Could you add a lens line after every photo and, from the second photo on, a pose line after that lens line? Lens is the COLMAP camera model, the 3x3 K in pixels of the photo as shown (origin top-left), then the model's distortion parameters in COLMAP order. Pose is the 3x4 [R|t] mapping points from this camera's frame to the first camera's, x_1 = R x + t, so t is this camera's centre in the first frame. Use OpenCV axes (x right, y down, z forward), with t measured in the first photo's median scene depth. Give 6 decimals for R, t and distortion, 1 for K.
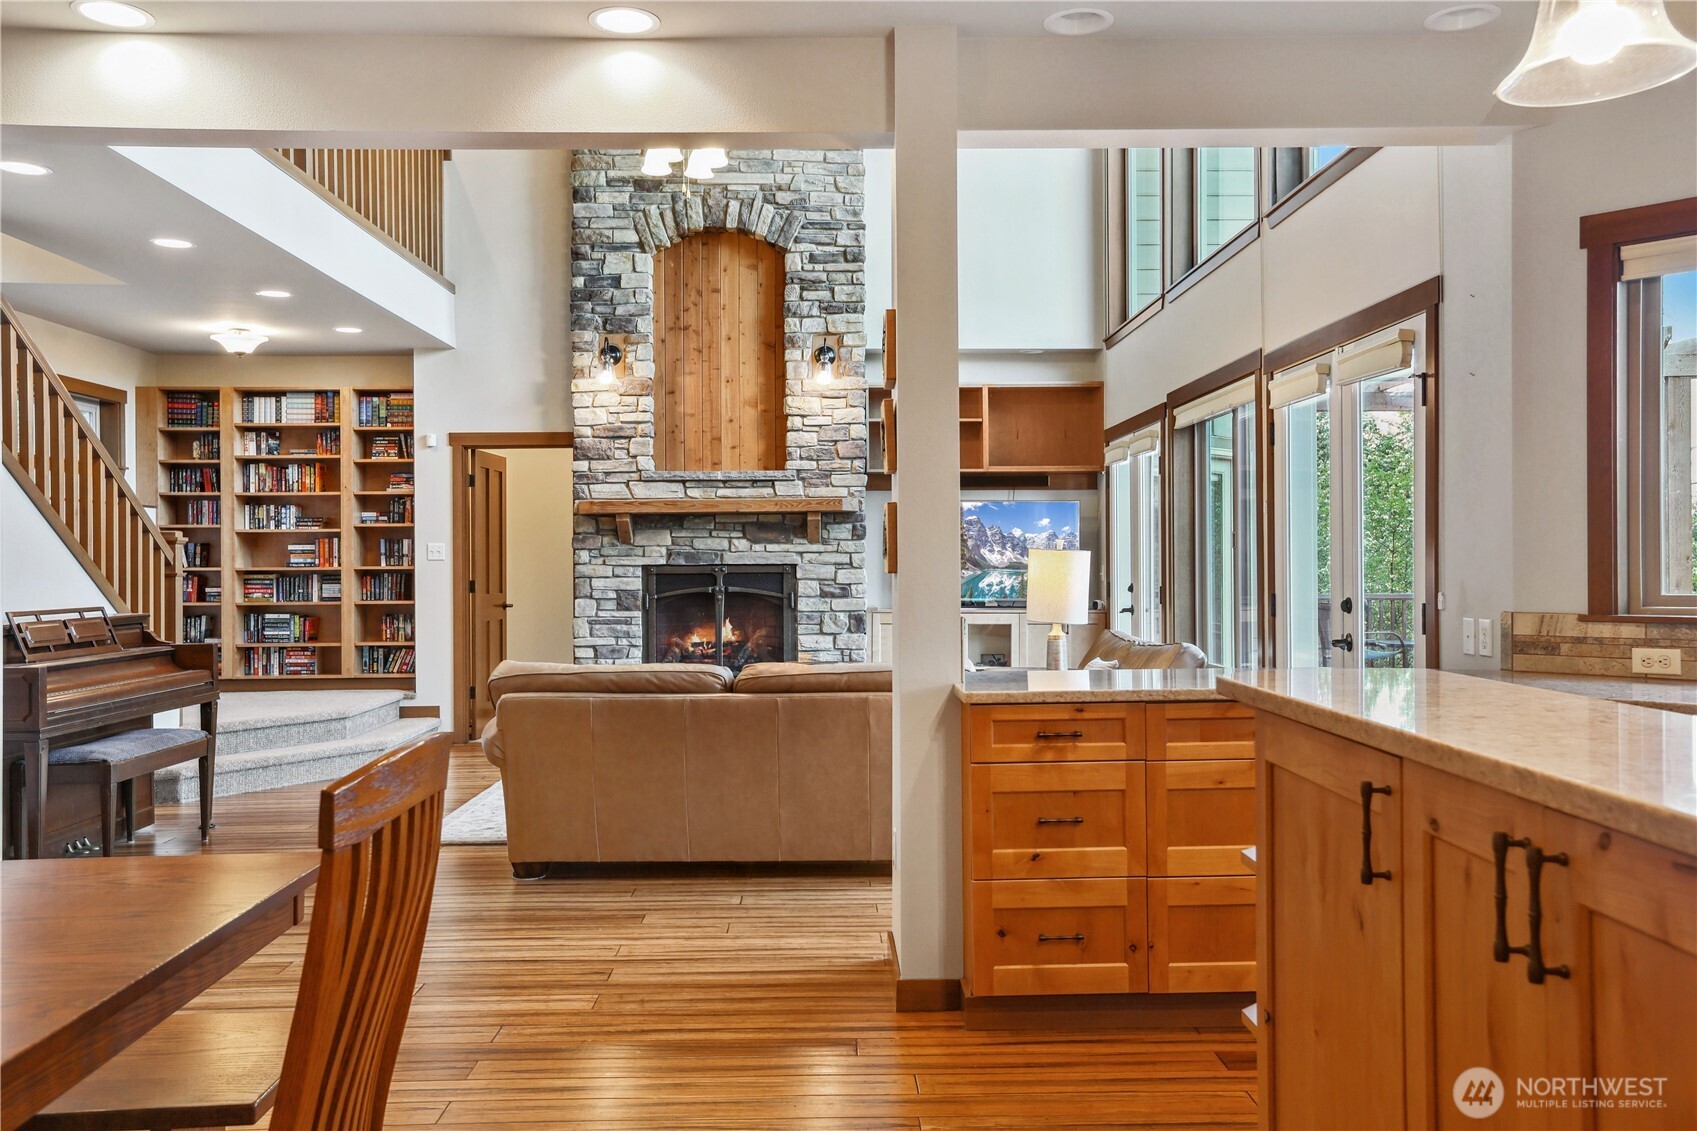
lens RADIAL K [[1394.2, 0, 848.5], [0, 1394.2, 565.5], [0, 0, 1]] dist [0.003315, 0.057451]
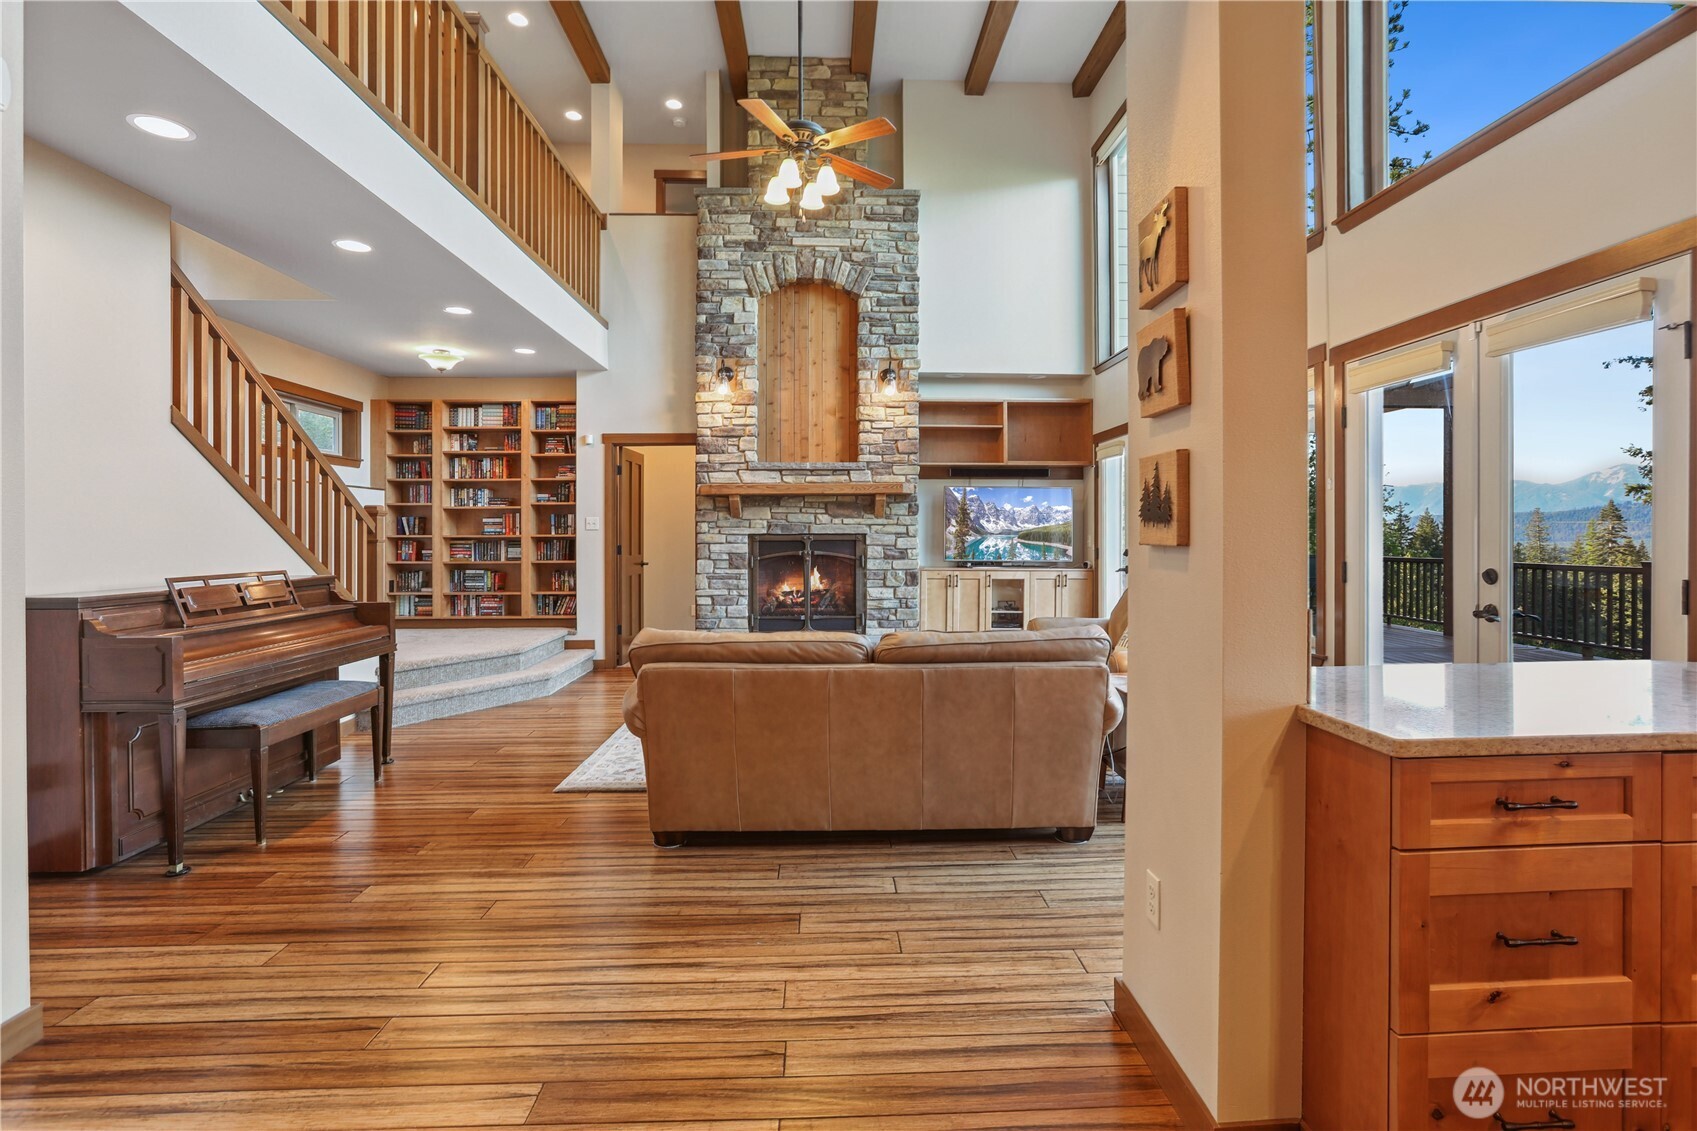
lens RADIAL K [[791.7, 0, 856.7], [0, 791.7, 535.0], [0, 0, 1]] dist [-0.056135, 0.026666]
pose [[0.999730, 0.002847, 0.023052, -0.063644], [-0.002856, 0.999996, 0.000339, -0.000019], [-0.023051, -0.000405, 0.999734, 0.254185]]
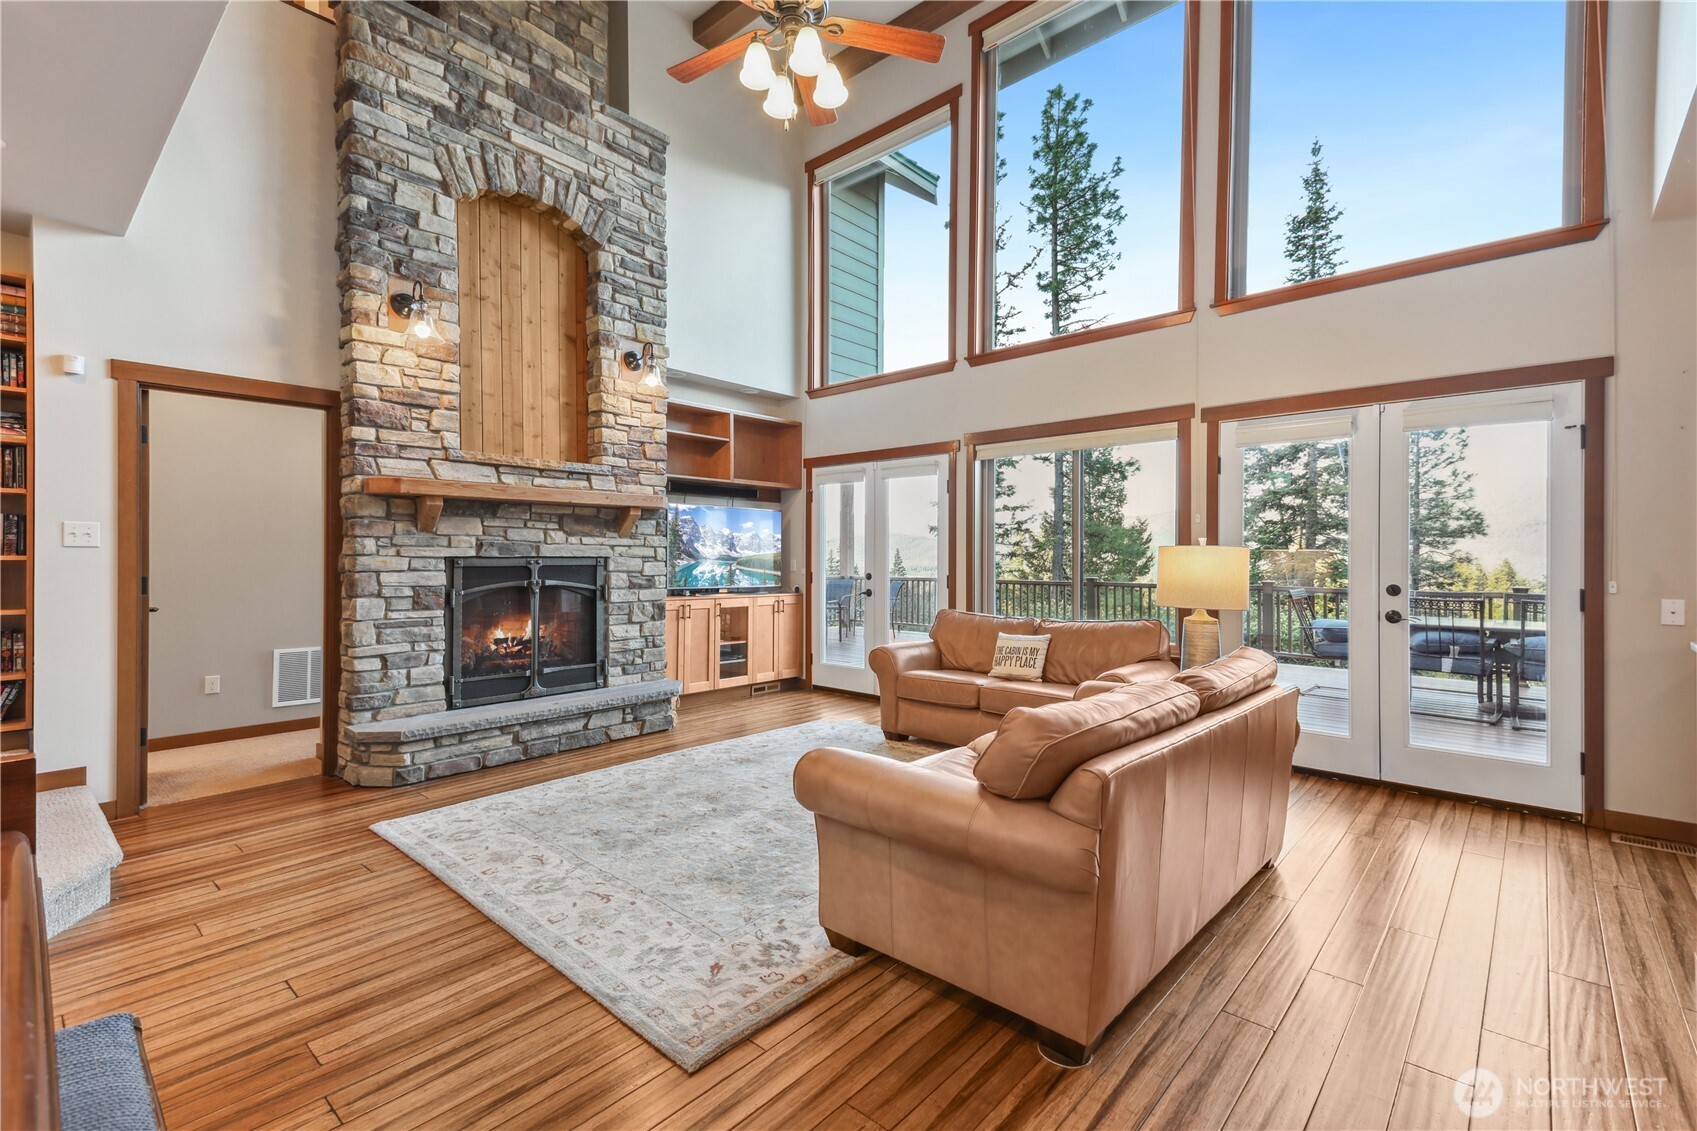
lens RADIAL K [[745.8, 0, 850.0], [0, 745.8, 560.9], [0, 0, 1]] dist [0.075899, -0.032345]
pose [[0.679503, 0.003433, 0.733665, -0.325127], [-0.003845, 0.999992, -0.001118, 0.001750], [-0.733663, -0.002062, 0.679511, 0.491187]]
